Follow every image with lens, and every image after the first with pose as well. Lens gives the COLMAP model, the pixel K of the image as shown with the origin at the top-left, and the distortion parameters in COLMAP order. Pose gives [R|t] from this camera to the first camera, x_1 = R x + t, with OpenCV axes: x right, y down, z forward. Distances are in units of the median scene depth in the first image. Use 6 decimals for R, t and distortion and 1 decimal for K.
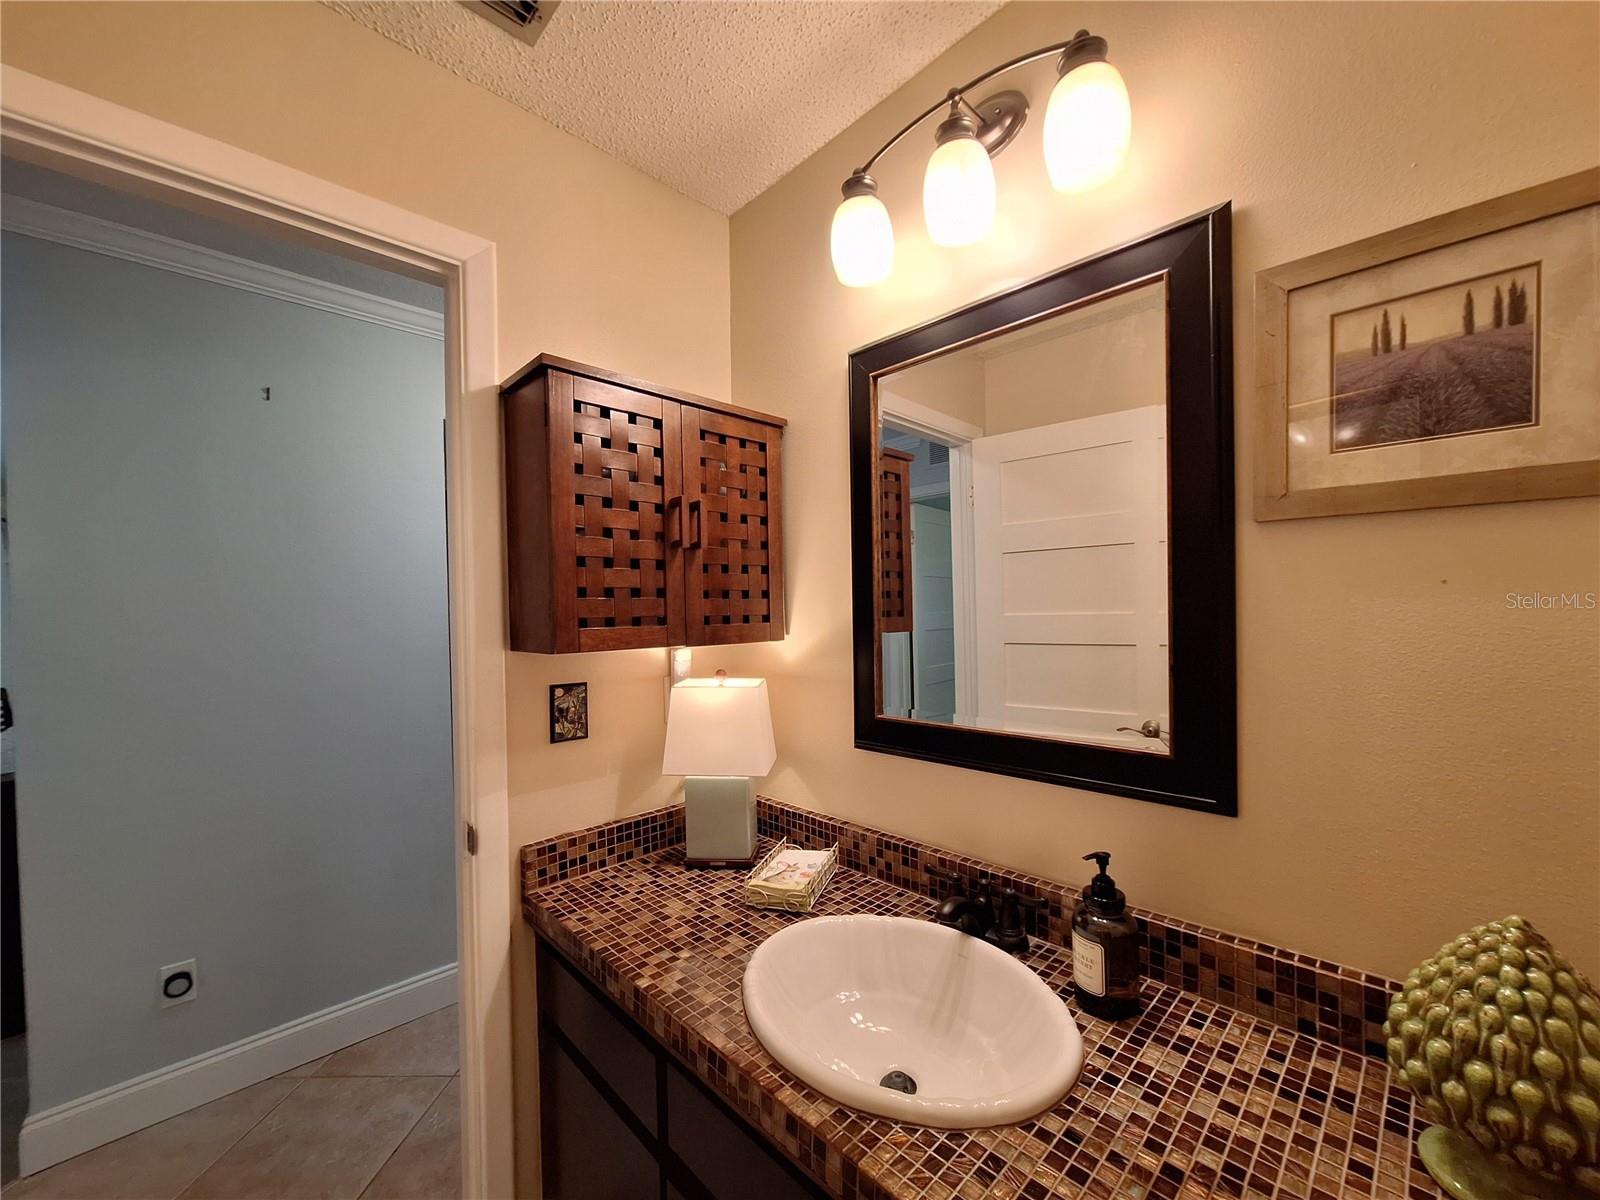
lens RADIAL K [[634.7, 0, 818.4], [0, 634.7, 613.3], [0, 0, 1]] dist [-0.005896, 0.001322]
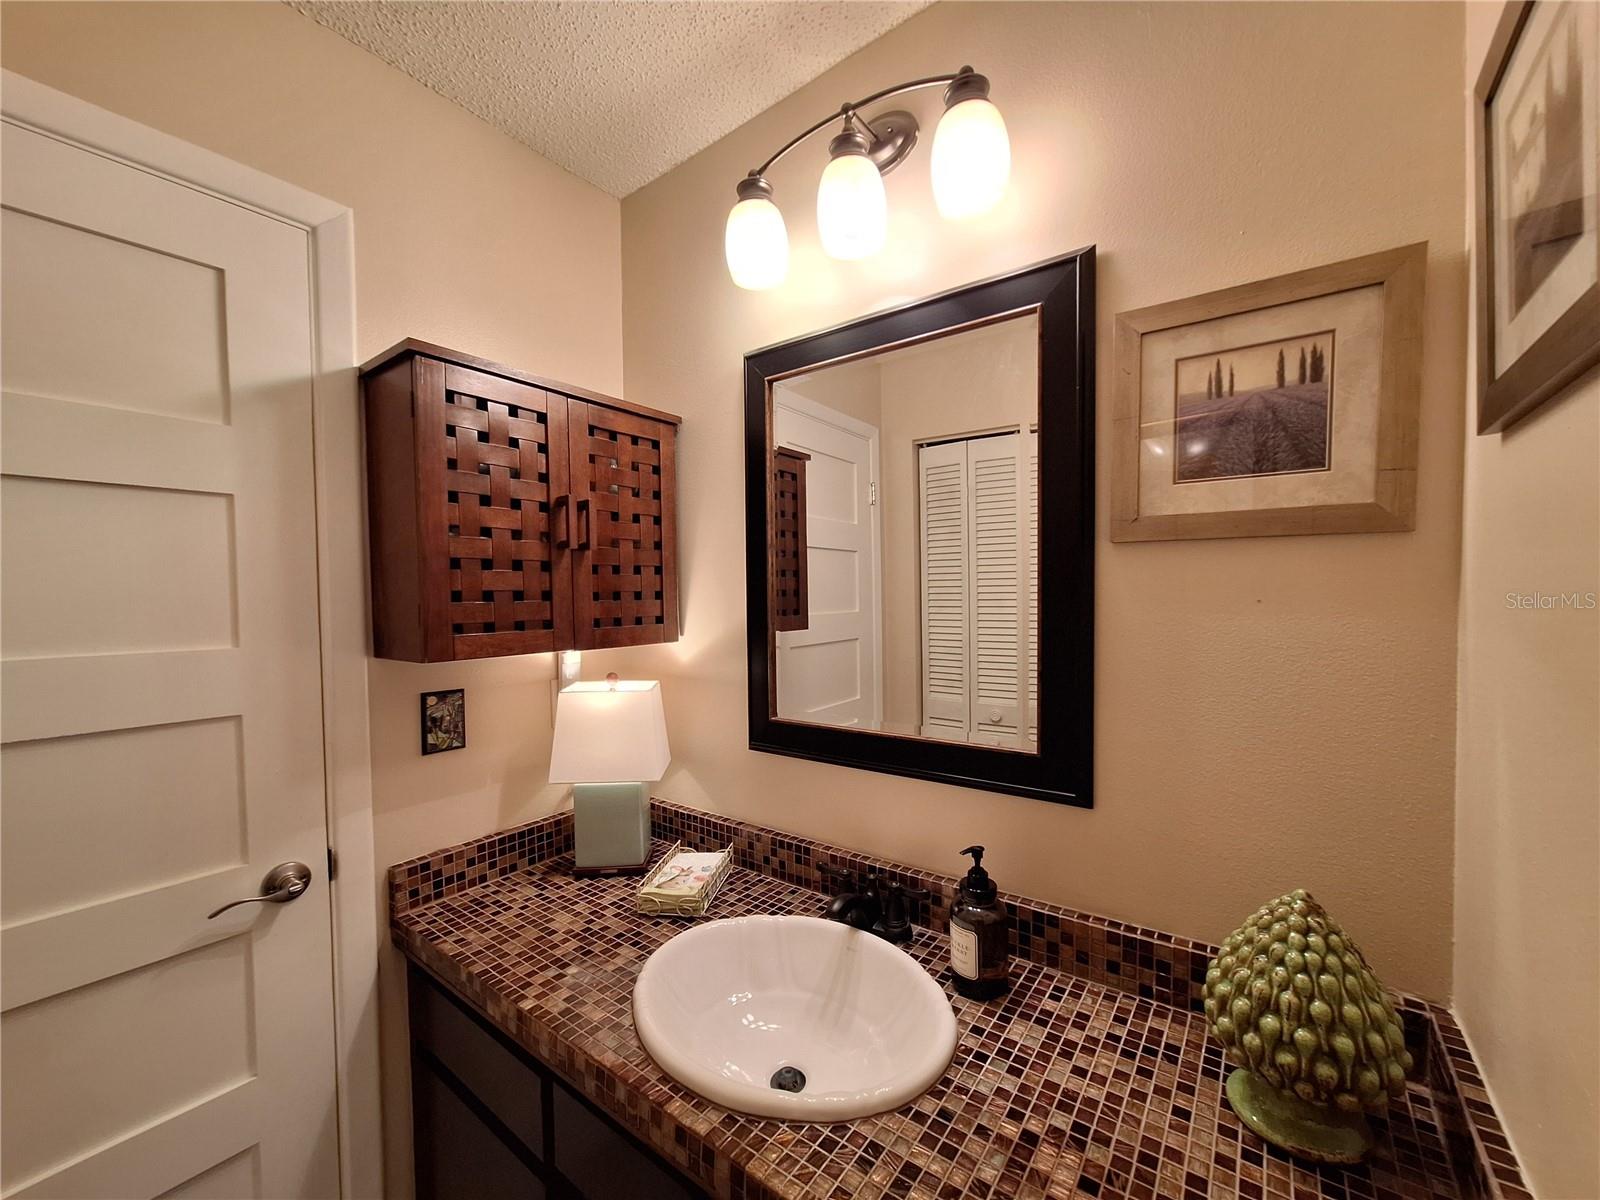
lens RADIAL K [[634.7, 0, 819.5], [0, 634.7, 613.6], [0, 0, 1]] dist [-0.005896, 0.001322]
pose [[0.987540, 0.001159, 0.157365, 0.009582], [-0.004411, 0.999784, 0.020323, -0.029039], [-0.157308, -0.020764, 0.987331, -0.010759]]
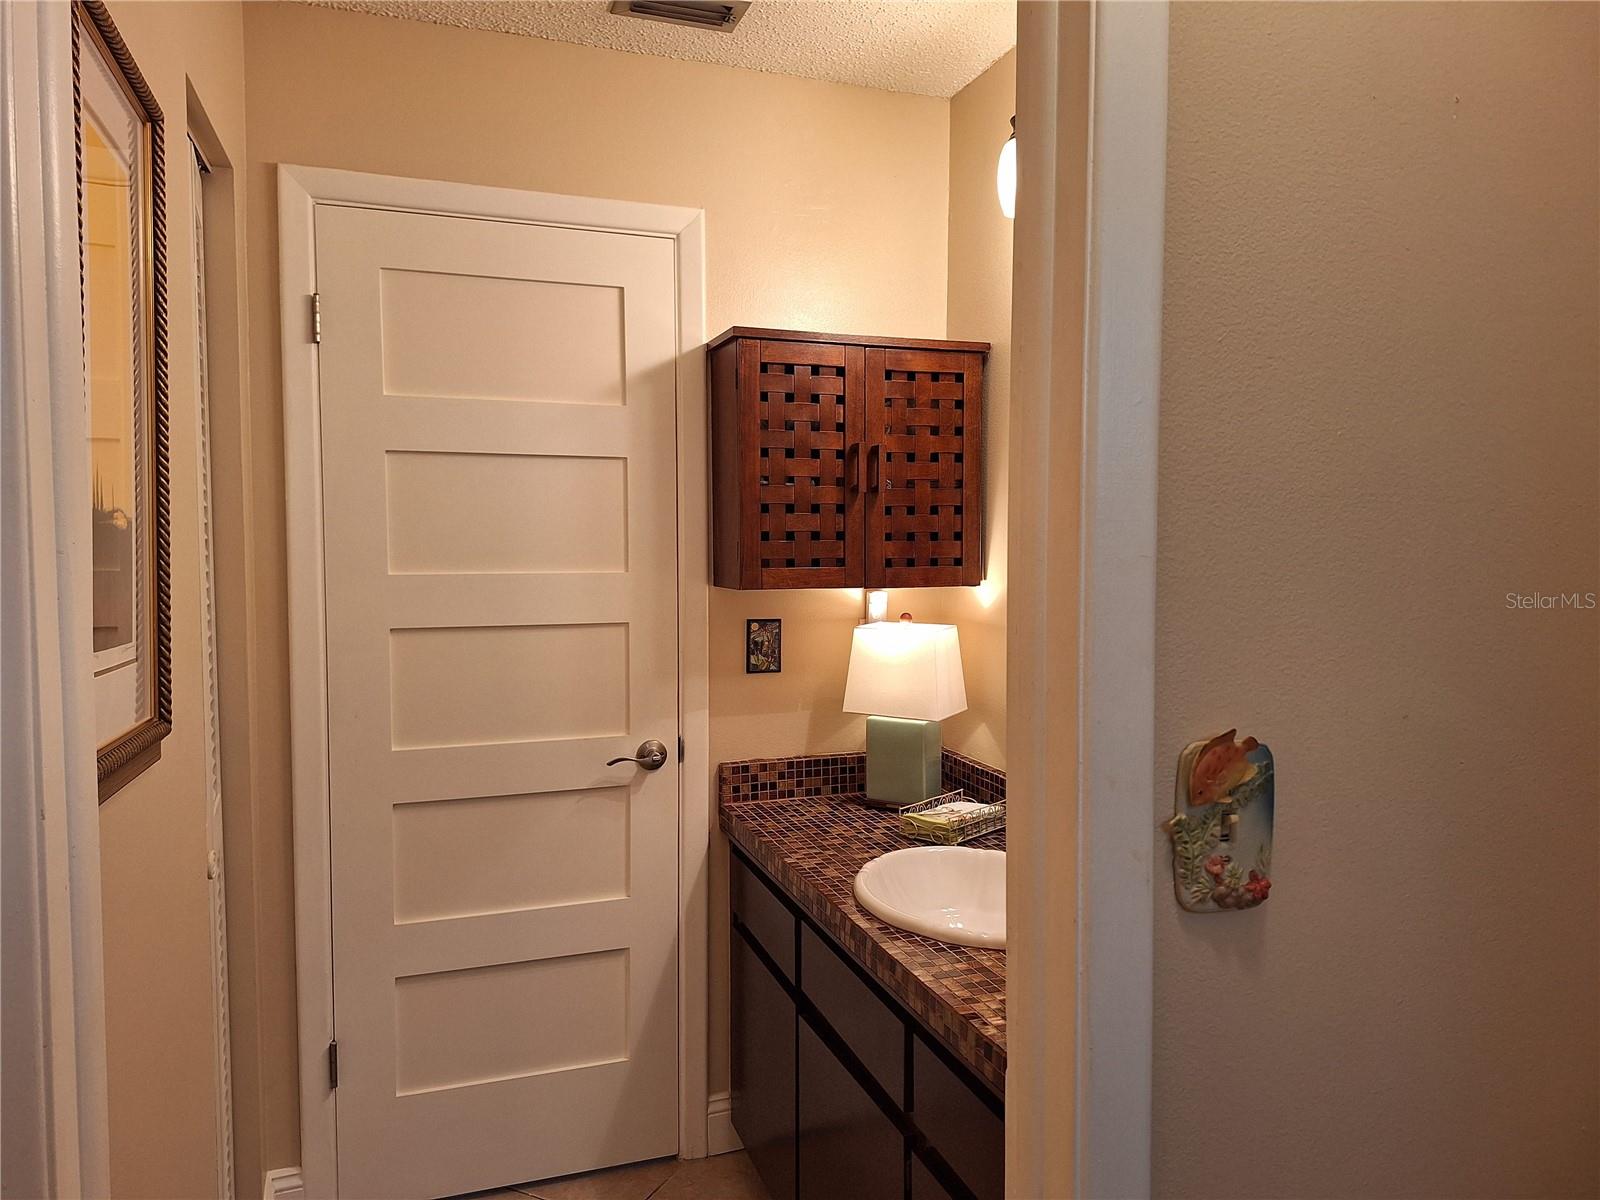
lens RADIAL K [[1057.9, 0, 802.3], [0, 1057.9, 597.7], [0, 0, 1]] dist [0.084229, -0.003111]
pose [[0.906454, 0.042488, -0.420161, 0.472810], [-0.018419, 0.997957, 0.061180, -0.039878], [0.421902, -0.047718, 0.905385, -0.664975]]
